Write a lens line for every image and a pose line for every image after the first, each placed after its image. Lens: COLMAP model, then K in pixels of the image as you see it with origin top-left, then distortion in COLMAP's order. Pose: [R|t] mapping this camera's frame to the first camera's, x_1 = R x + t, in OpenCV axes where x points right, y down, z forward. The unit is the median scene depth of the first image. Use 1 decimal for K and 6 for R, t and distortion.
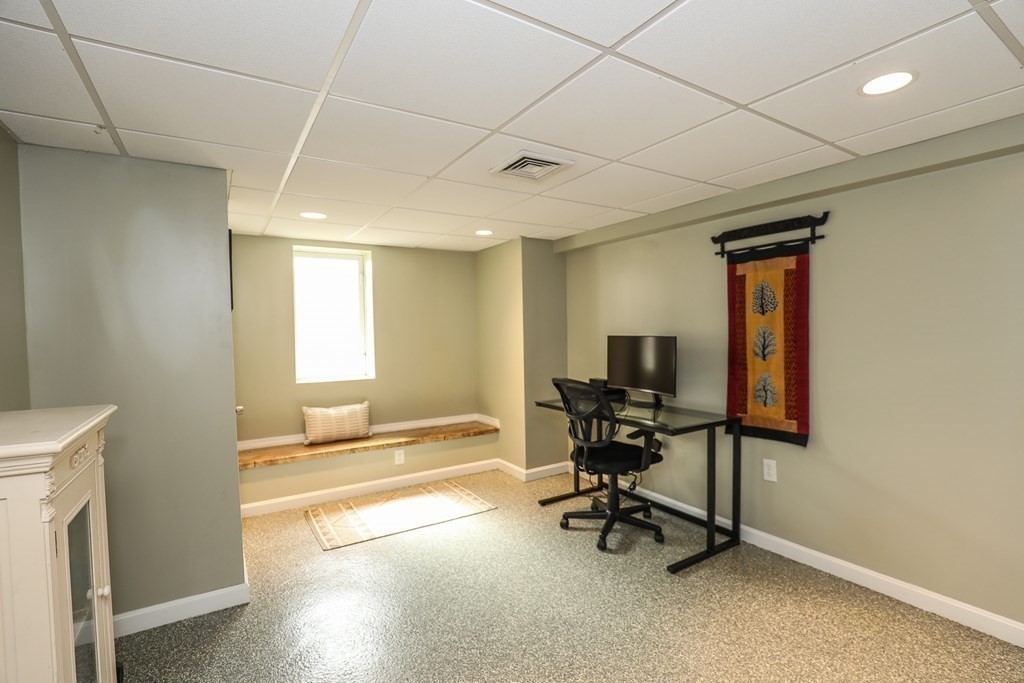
lens RADIAL K [[476.0, 0, 514.1], [0, 476.0, 347.7], [0, 0, 1]] dist [-0.026744, 0.001684]
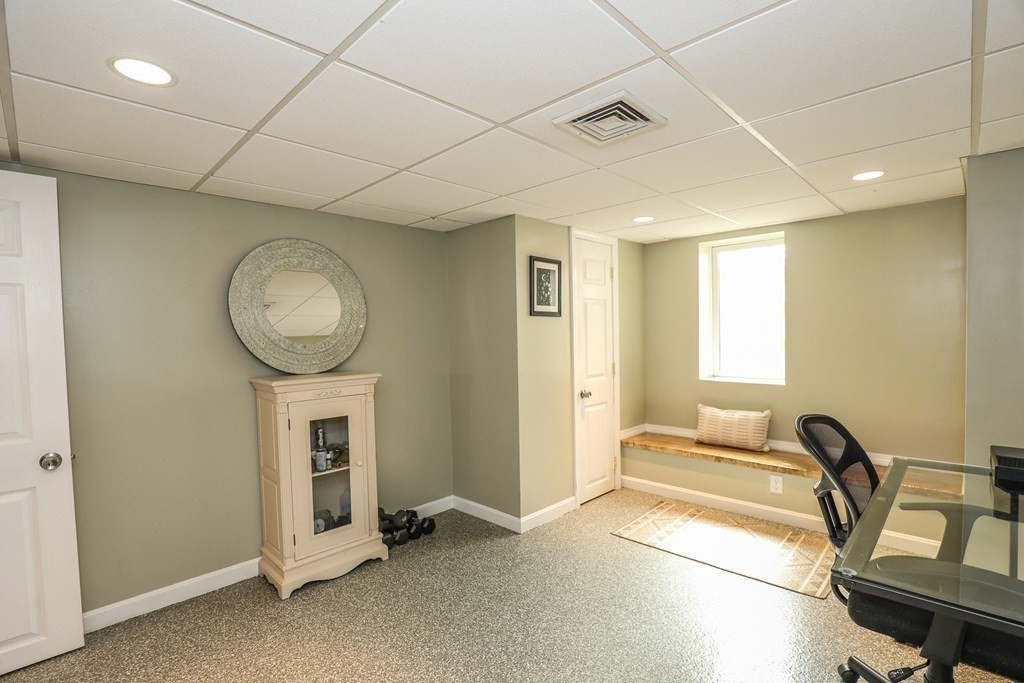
lens RADIAL K [[476.0, 0, 514.1], [0, 476.0, 347.7], [0, 0, 1]] dist [-0.026744, 0.001684]
pose [[0.238073, 0.047304, -0.970095, 0.435914], [-0.015017, 0.998873, 0.045022, -0.033809], [0.971131, 0.003850, 0.238515, 0.384793]]
